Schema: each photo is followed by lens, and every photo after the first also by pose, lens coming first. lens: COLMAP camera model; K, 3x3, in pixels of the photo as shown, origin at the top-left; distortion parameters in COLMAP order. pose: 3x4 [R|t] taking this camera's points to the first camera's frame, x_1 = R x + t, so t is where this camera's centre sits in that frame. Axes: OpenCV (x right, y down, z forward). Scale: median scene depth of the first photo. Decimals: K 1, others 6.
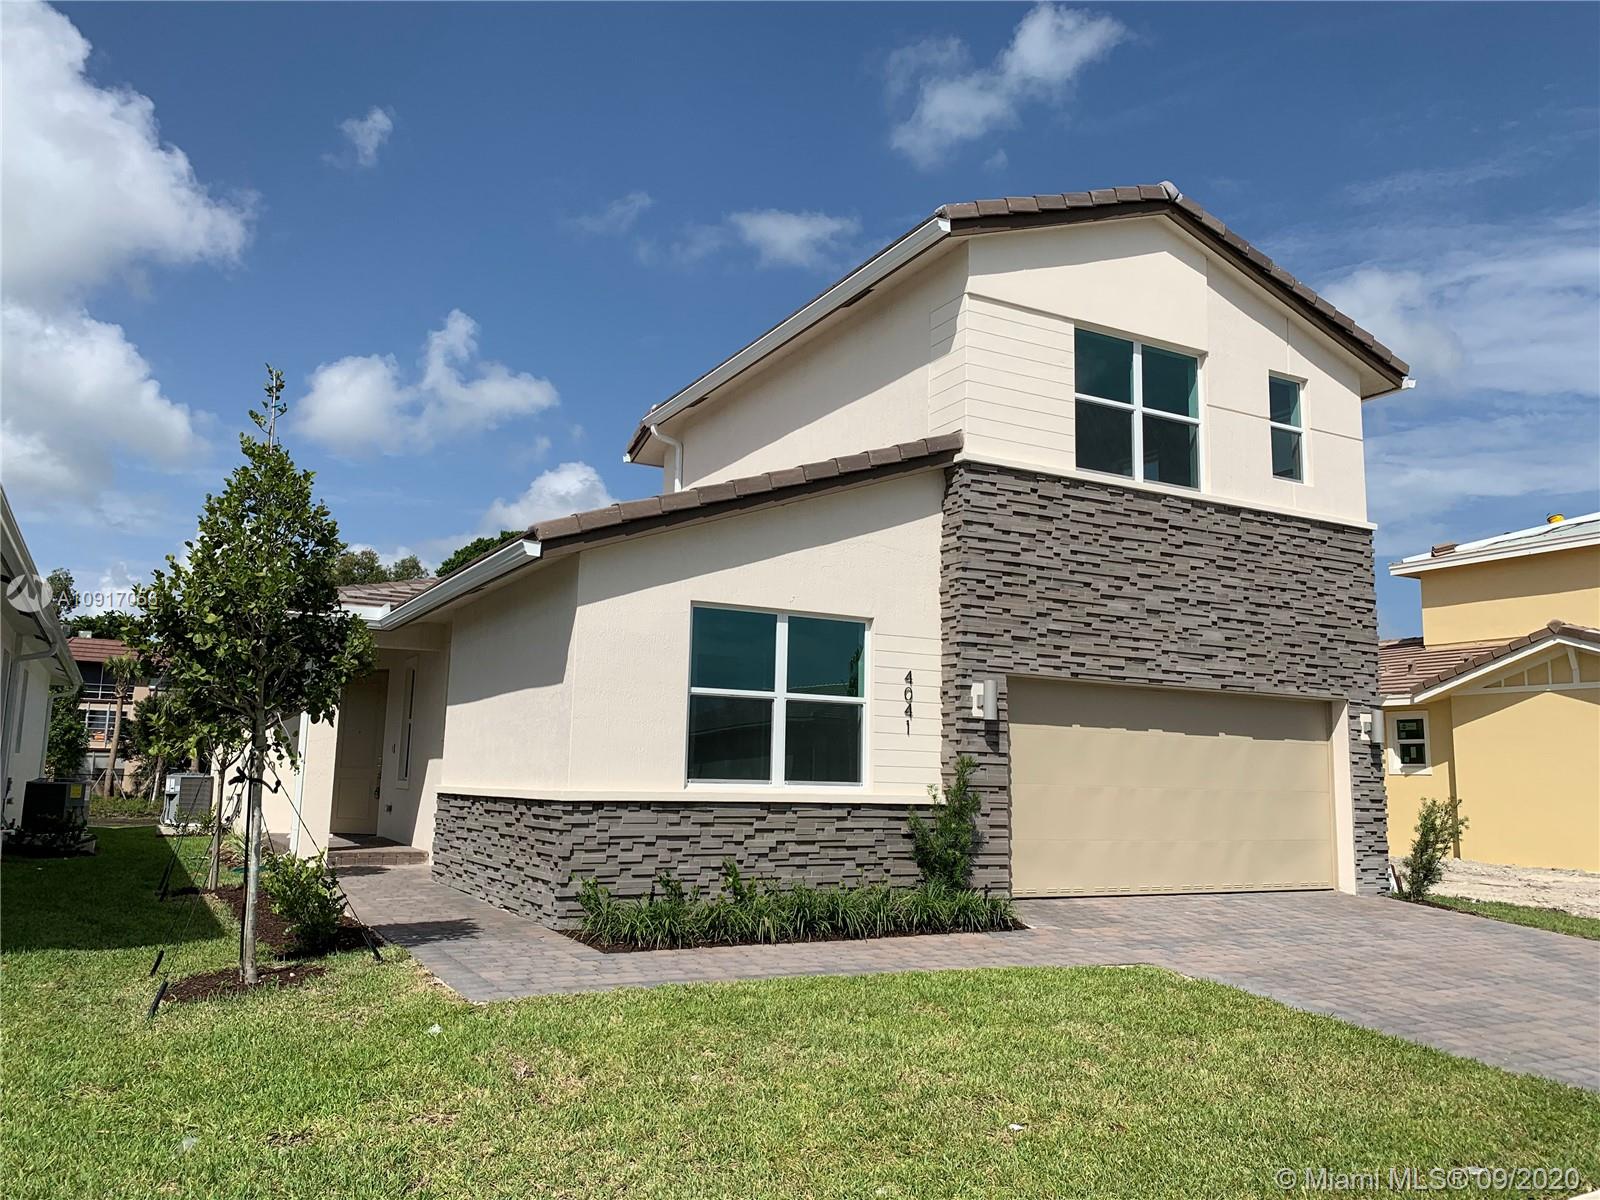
lens RADIAL K [[1228.5, 0, 801.5], [0, 1228.5, 597.4], [0, 0, 1]] dist [0.006327, 0.002199]
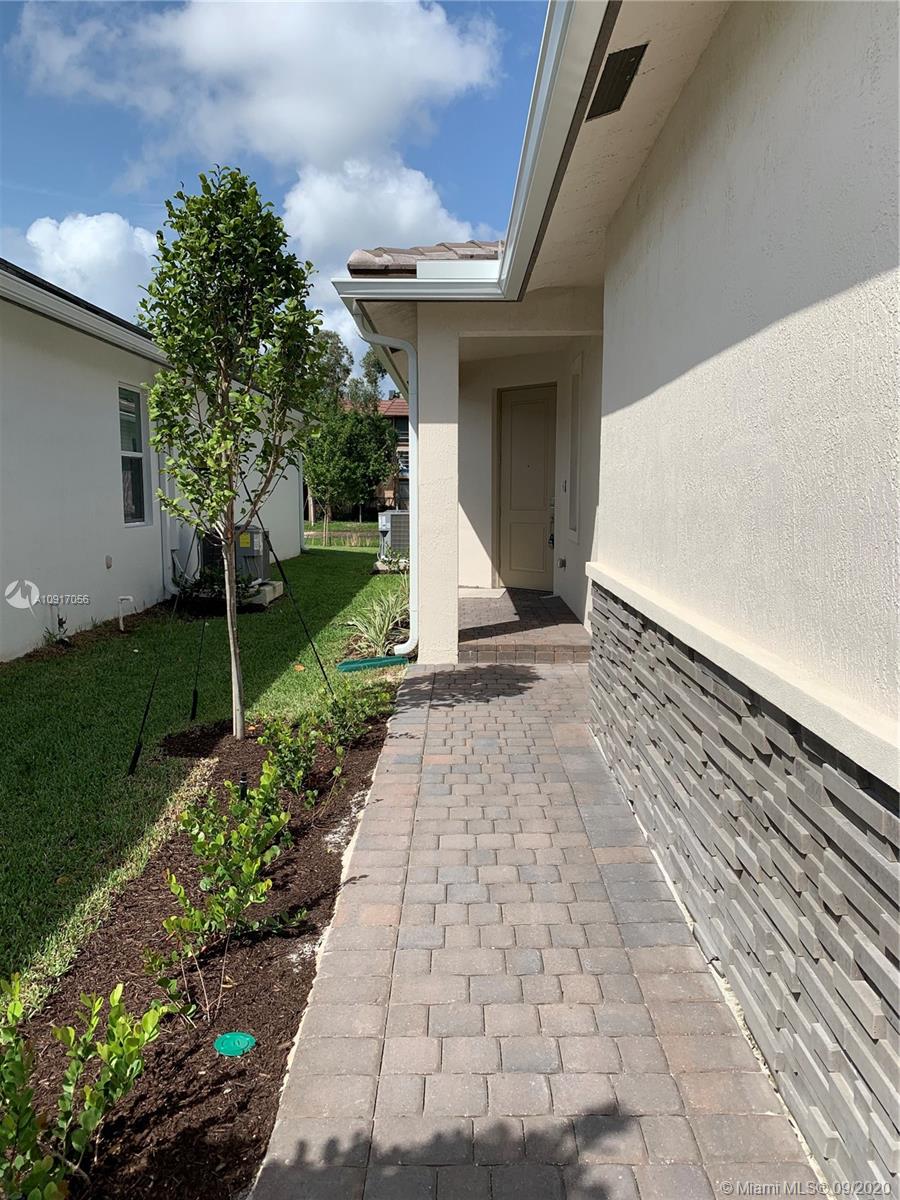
lens RADIAL K [[921.4, 0, 451.7], [0, 921.4, 598.0], [0, 0, 1]] dist [0.006327, 0.002199]
pose [[0.872675, 0.035225, -0.487028, -0.098234], [0.092814, 0.967246, 0.236264, 0.042616], [0.479399, -0.251385, 0.840823, 0.412056]]
